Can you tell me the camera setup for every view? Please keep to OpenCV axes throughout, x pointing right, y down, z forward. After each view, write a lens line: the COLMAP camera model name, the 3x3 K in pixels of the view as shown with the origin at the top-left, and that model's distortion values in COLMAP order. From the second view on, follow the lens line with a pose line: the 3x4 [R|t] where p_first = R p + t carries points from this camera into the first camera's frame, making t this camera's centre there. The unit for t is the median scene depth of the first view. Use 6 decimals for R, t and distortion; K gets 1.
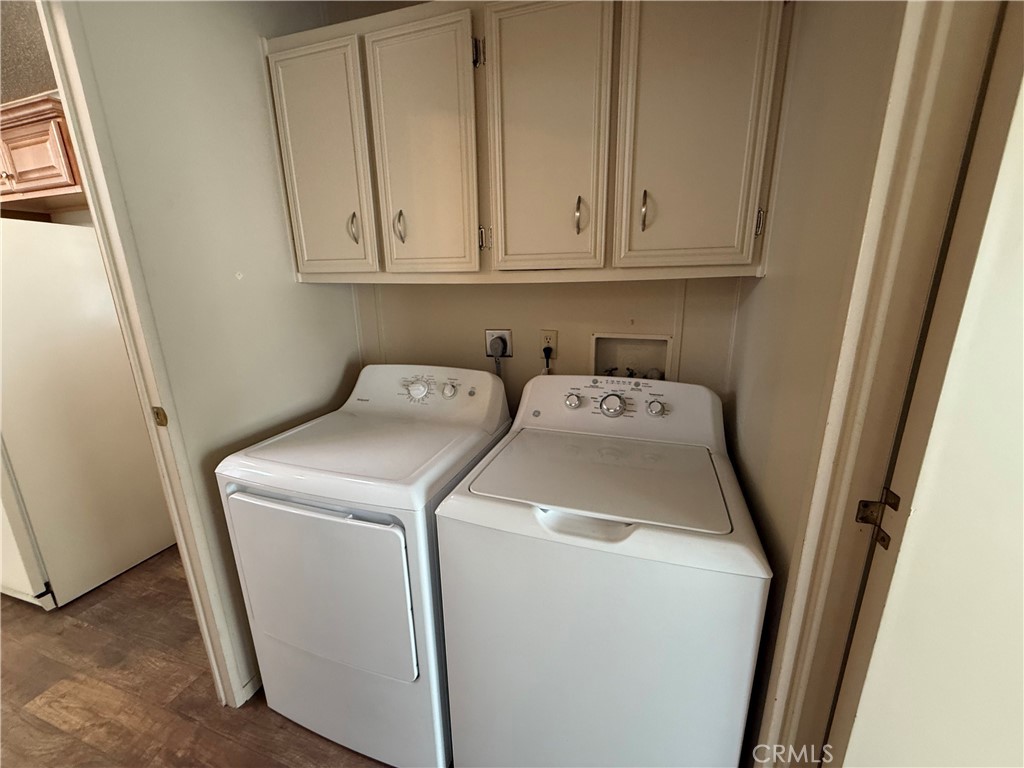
lens RADIAL K [[408.0, 0, 511.4], [0, 408.0, 386.2], [0, 0, 1]] dist [0.000140, 0.000330]
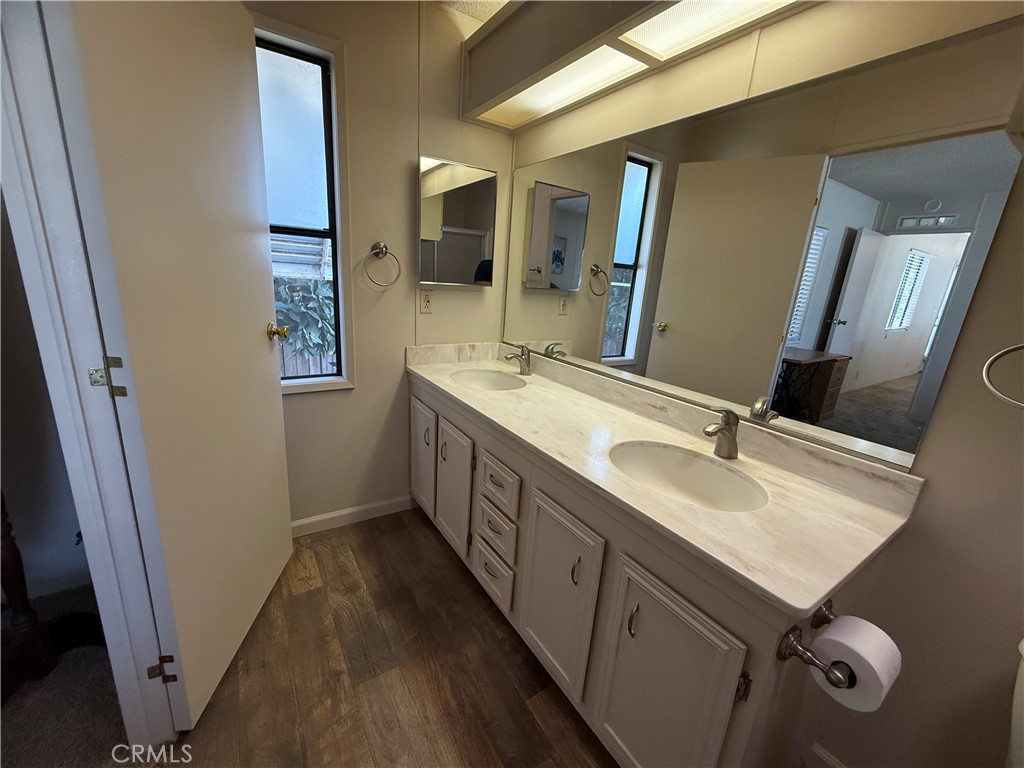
lens RADIAL K [[408.0, 0, 507.2], [0, 408.0, 386.4], [0, 0, 1]] dist [0.000140, 0.000330]
pose [[-0.779736, -0.203870, 0.591987, -1.559711], [0.104444, 0.889901, 0.444036, -0.170801], [-0.617335, 0.408061, -0.672595, 1.072712]]
